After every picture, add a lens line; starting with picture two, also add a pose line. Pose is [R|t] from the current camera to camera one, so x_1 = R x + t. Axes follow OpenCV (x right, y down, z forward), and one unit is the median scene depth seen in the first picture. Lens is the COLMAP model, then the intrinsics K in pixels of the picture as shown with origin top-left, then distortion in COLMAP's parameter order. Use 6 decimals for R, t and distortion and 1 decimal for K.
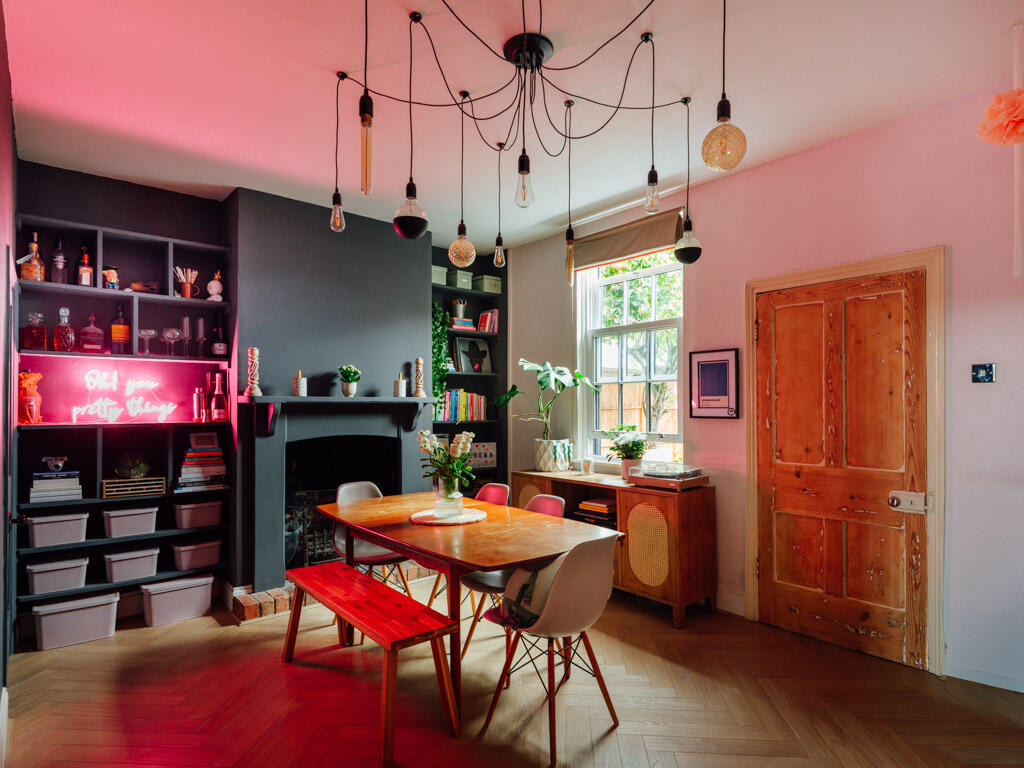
lens RADIAL K [[574.0, 0, 511.6], [0, 574.0, 410.3], [0, 0, 1]] dist [-0.000697, -0.001510]
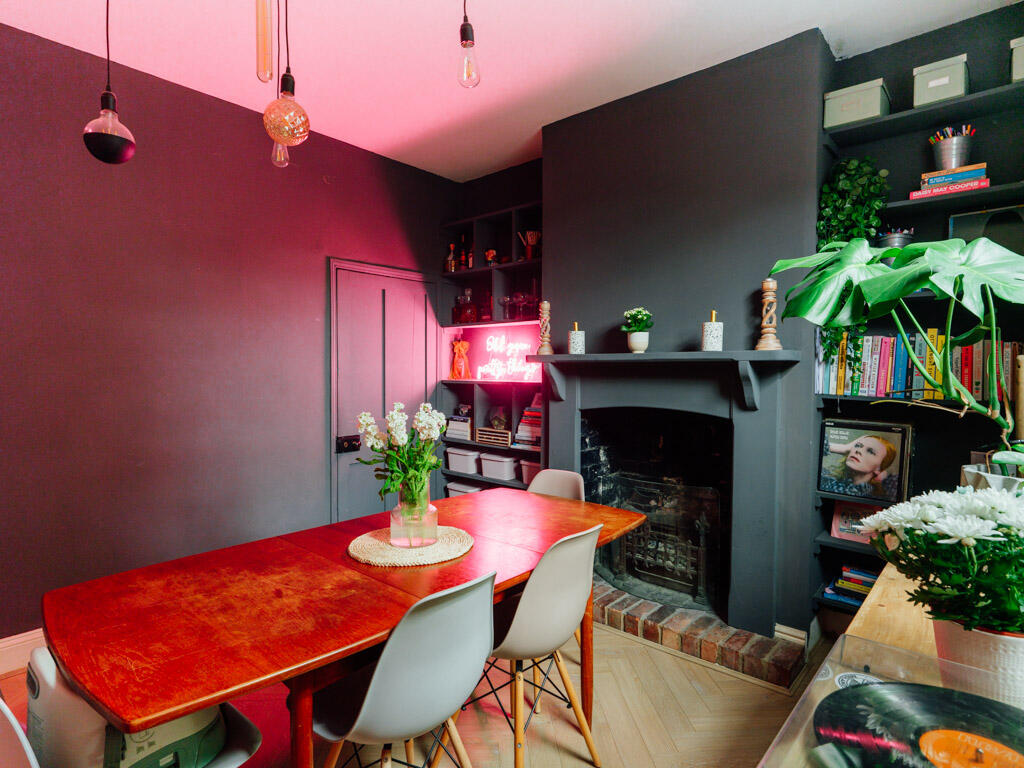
lens RADIAL K [[544.0, 0, 512.0], [0, 544.0, 384.0], [0, 0, 1]] dist [0.003687, -0.000421]
pose [[0.149370, 0.034124, -0.988192, 0.396642], [-0.007860, 0.999414, 0.033323, -0.007263], [0.988750, 0.002790, 0.149551, 0.833823]]
